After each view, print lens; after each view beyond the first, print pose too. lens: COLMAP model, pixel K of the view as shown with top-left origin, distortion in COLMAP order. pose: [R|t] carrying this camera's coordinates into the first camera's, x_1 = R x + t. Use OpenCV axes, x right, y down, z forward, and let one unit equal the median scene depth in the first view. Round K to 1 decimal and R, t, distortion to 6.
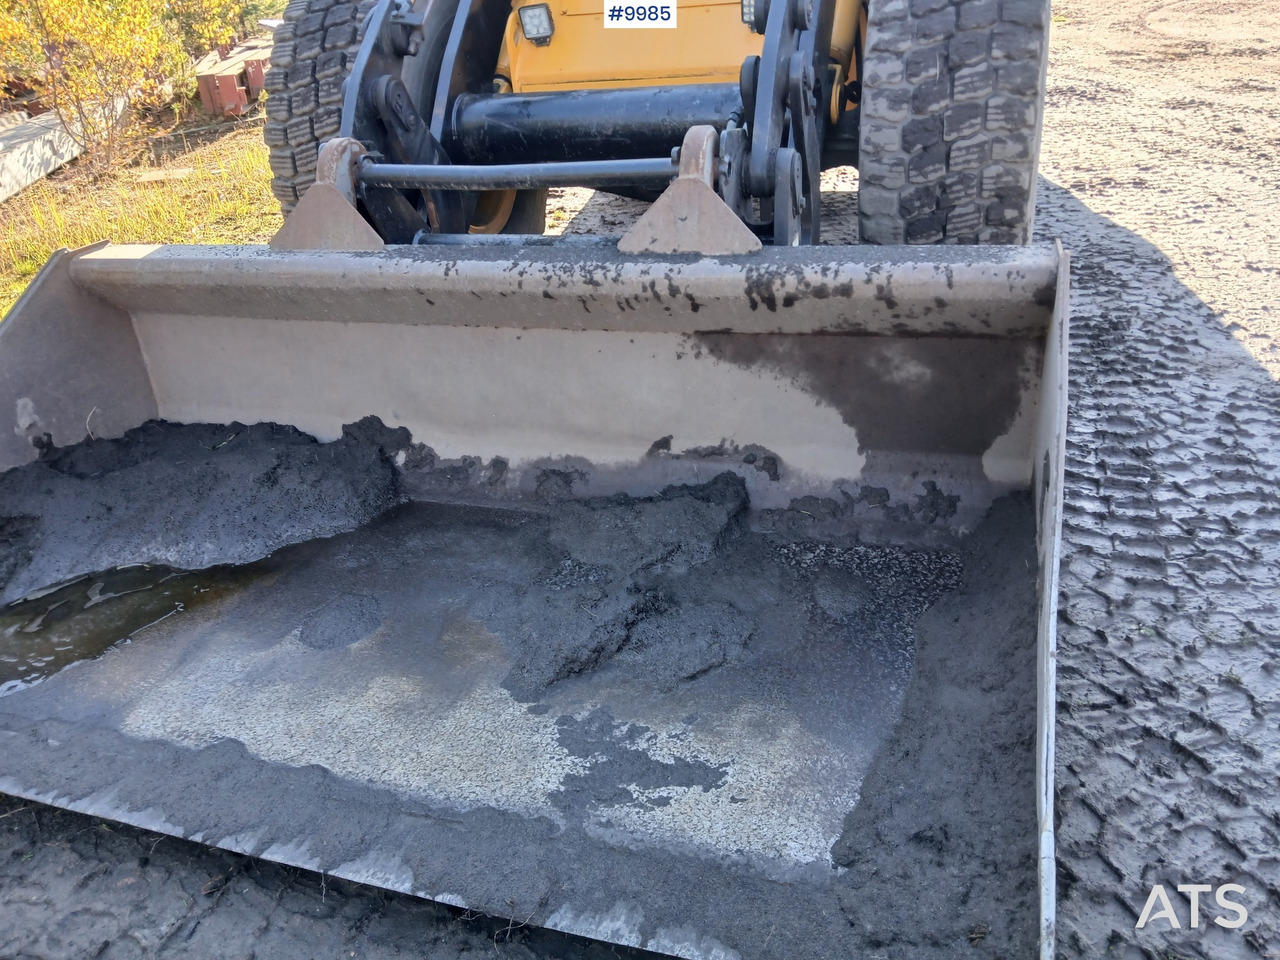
lens RADIAL K [[1018.2, 0, 640.0], [0, 1018.2, 480.0], [0, 0, 1]] dist [0.080351, -0.159945]
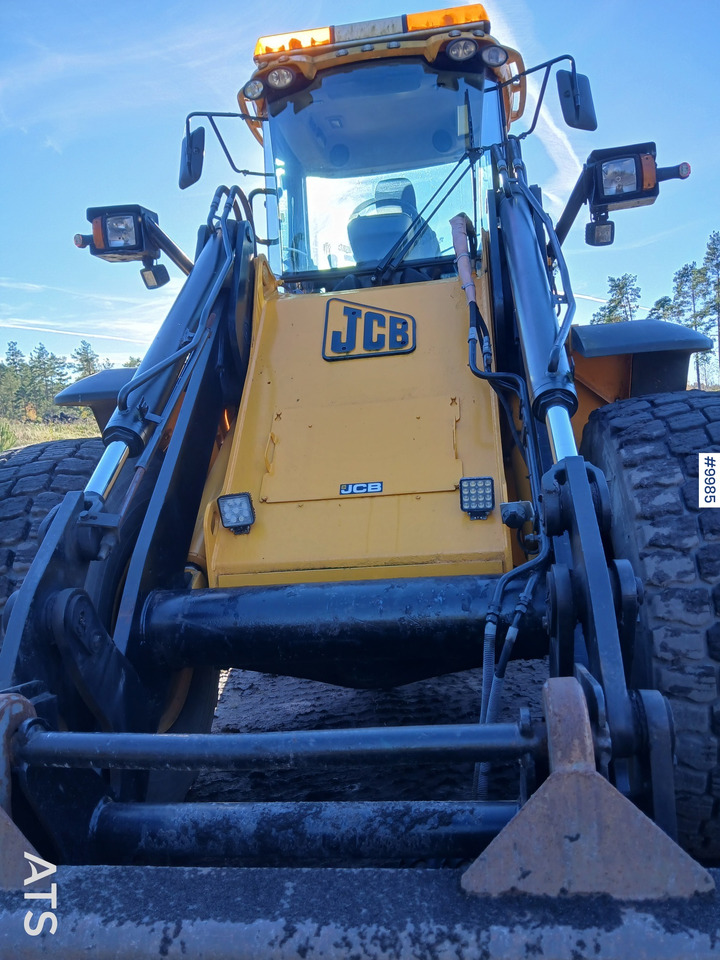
lens RADIAL K [[763.6, 0, 360.0], [0, 763.6, 480.0], [0, 0, 1]] dist [0.080351, -0.159945]
pose [[0.985573, -0.008254, 0.169051, -0.130189], [0.076171, 0.913576, -0.399471, -0.225050], [-0.151144, 0.406584, 0.901024, 0.420576]]
